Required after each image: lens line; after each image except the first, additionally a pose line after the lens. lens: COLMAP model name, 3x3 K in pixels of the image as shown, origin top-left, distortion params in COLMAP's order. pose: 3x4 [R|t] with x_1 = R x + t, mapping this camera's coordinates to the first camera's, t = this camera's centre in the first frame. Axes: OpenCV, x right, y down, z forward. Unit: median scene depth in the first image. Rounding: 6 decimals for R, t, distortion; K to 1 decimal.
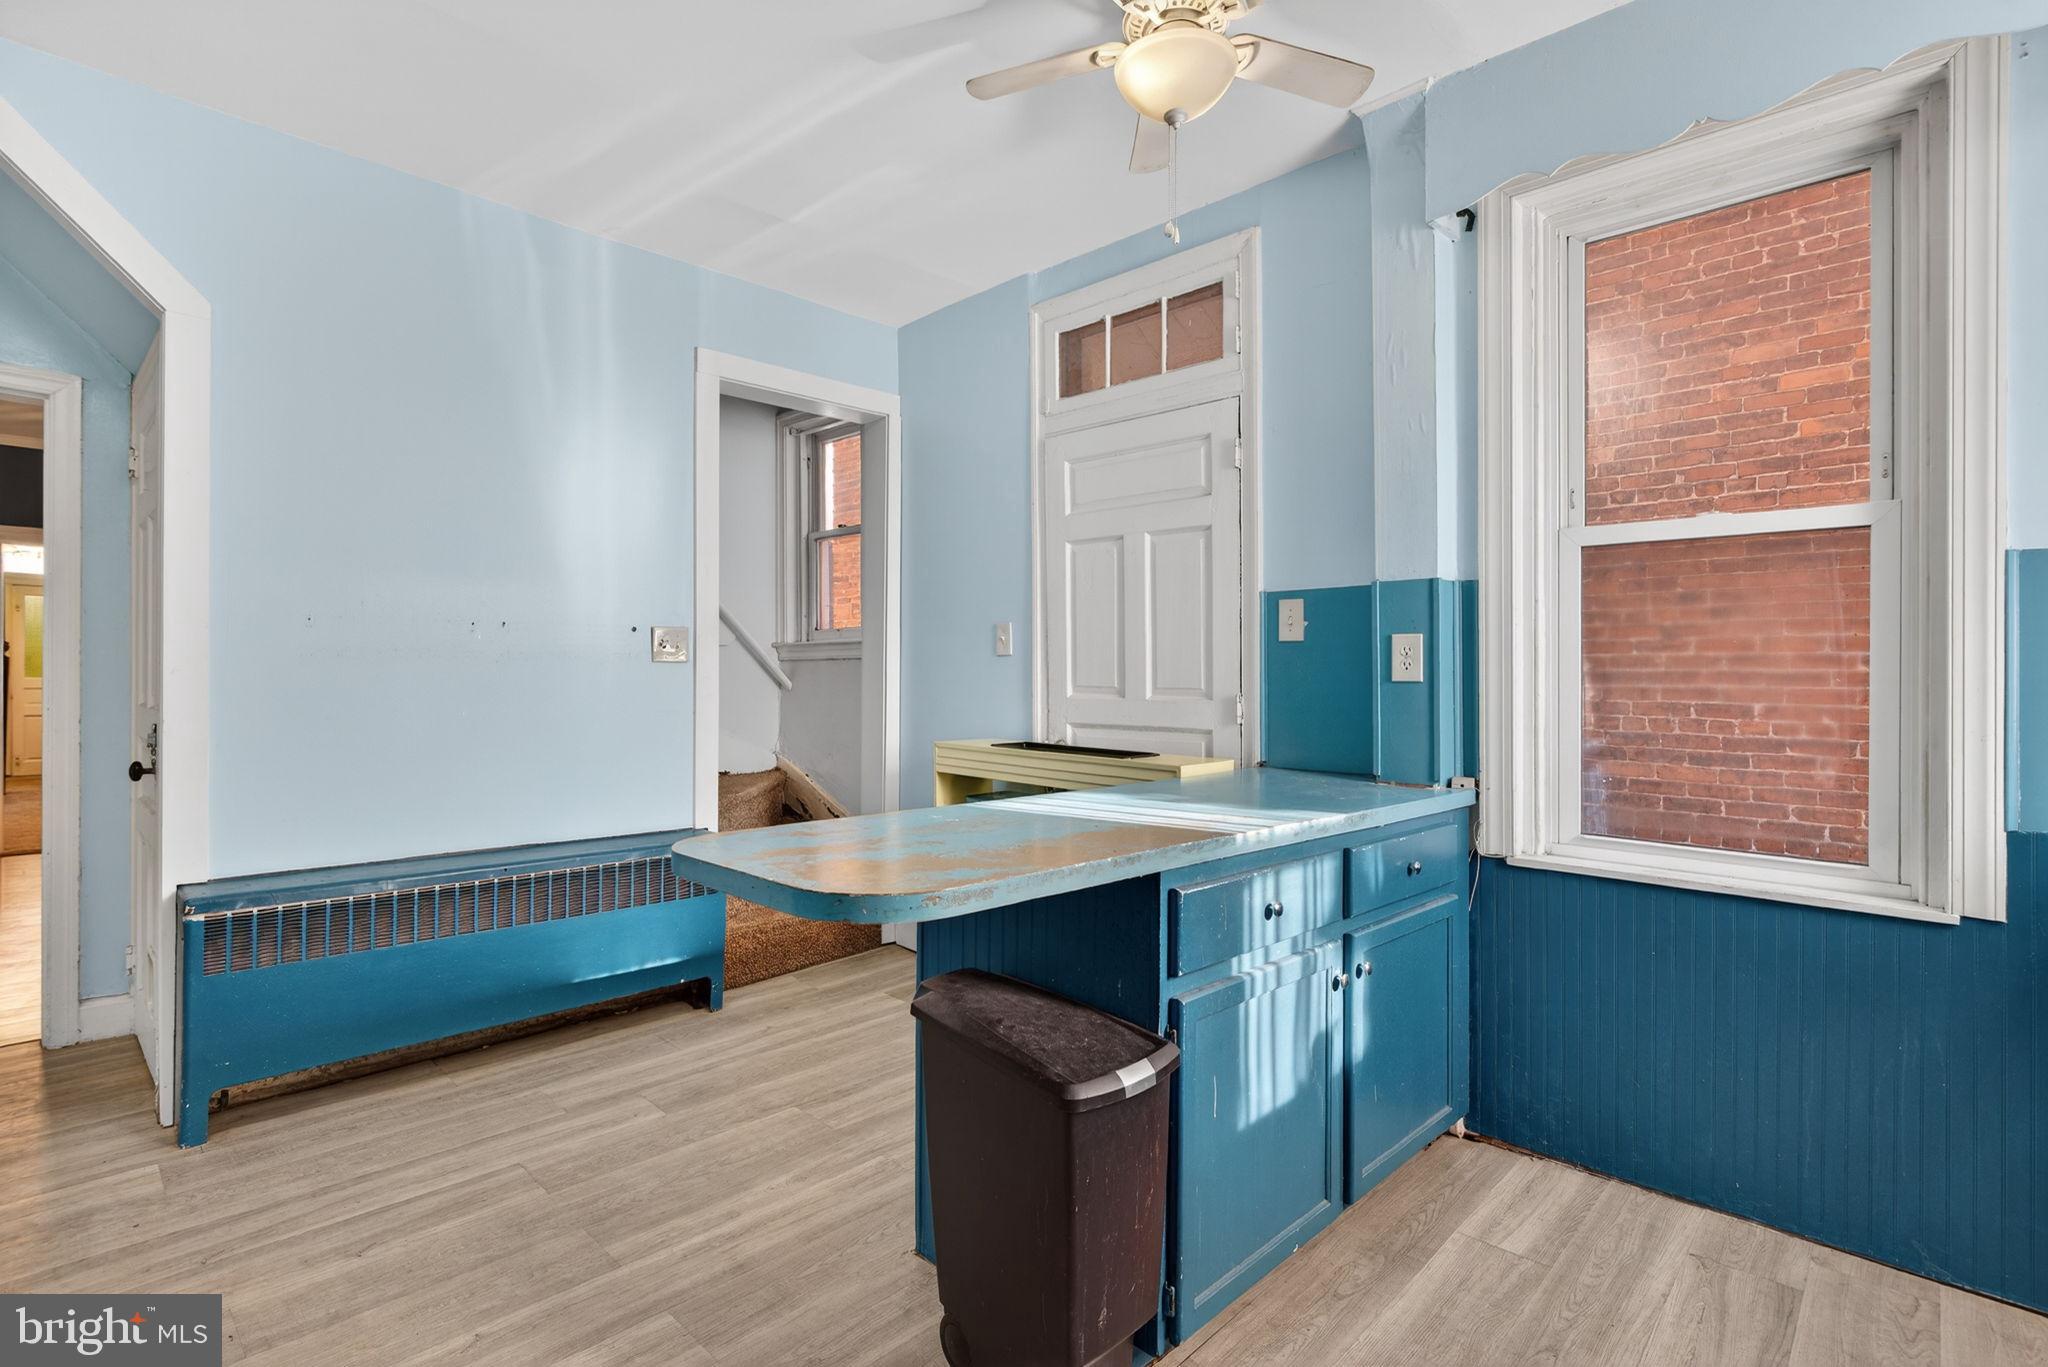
lens RADIAL K [[950.9, 0, 1030.0], [0, 950.9, 679.0], [0, 0, 1]] dist [0.004284, 0.000755]
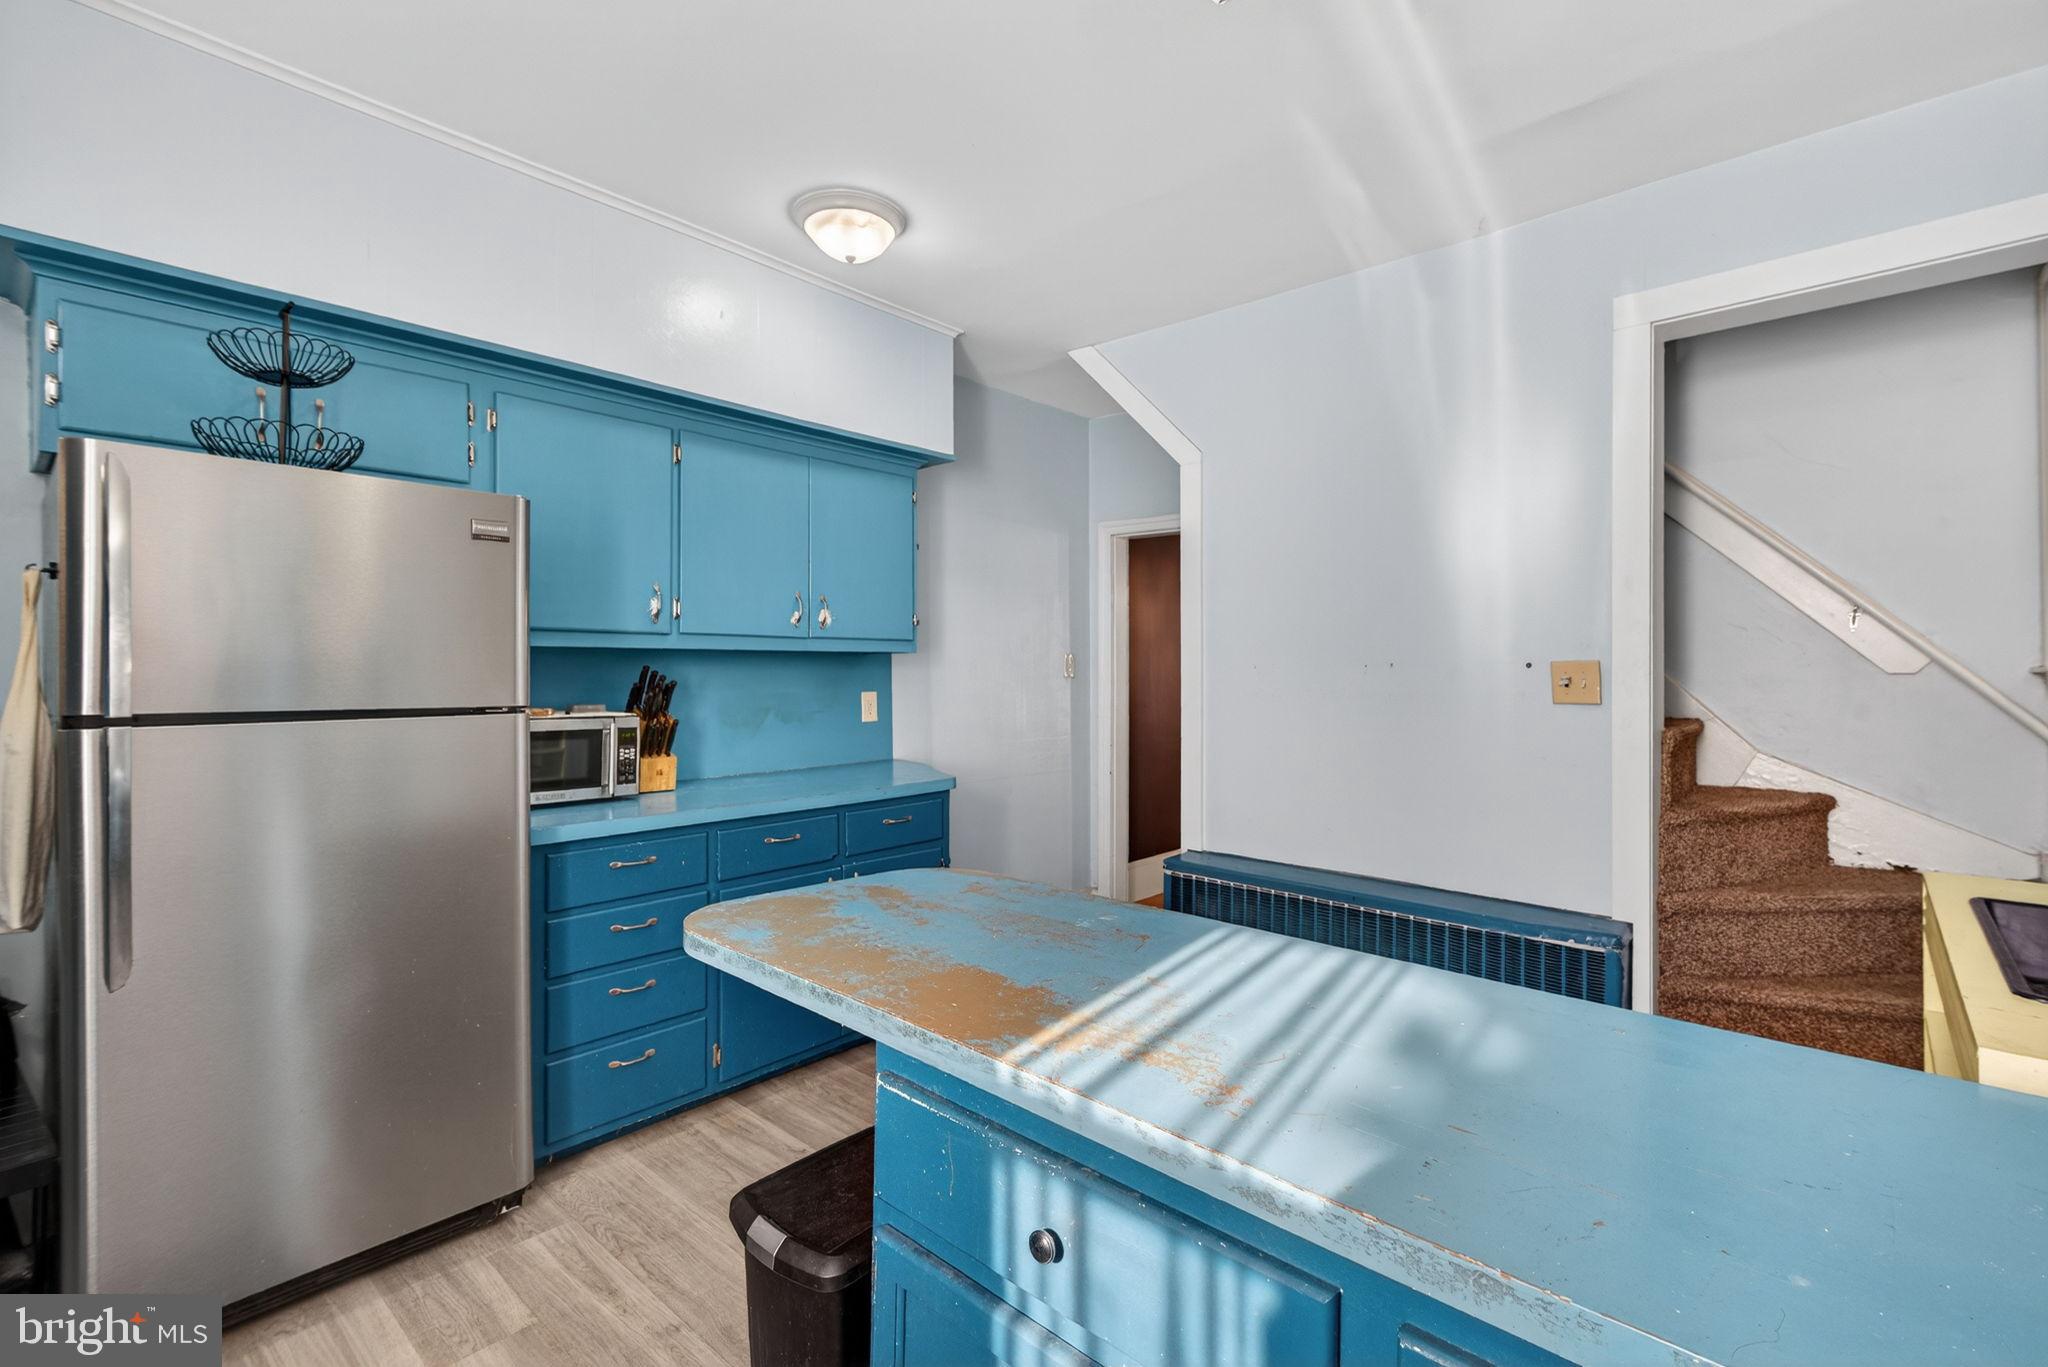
lens RADIAL K [[950.9, 0, 1043.0], [0, 950.9, 666.5], [0, 0, 1]] dist [0.004284, 0.000755]
pose [[0.034284, -0.011530, -0.999346, 0.782016], [-0.009335, 0.999886, -0.011857, -0.068598], [0.999369, 0.009736, 0.034172, 0.981669]]
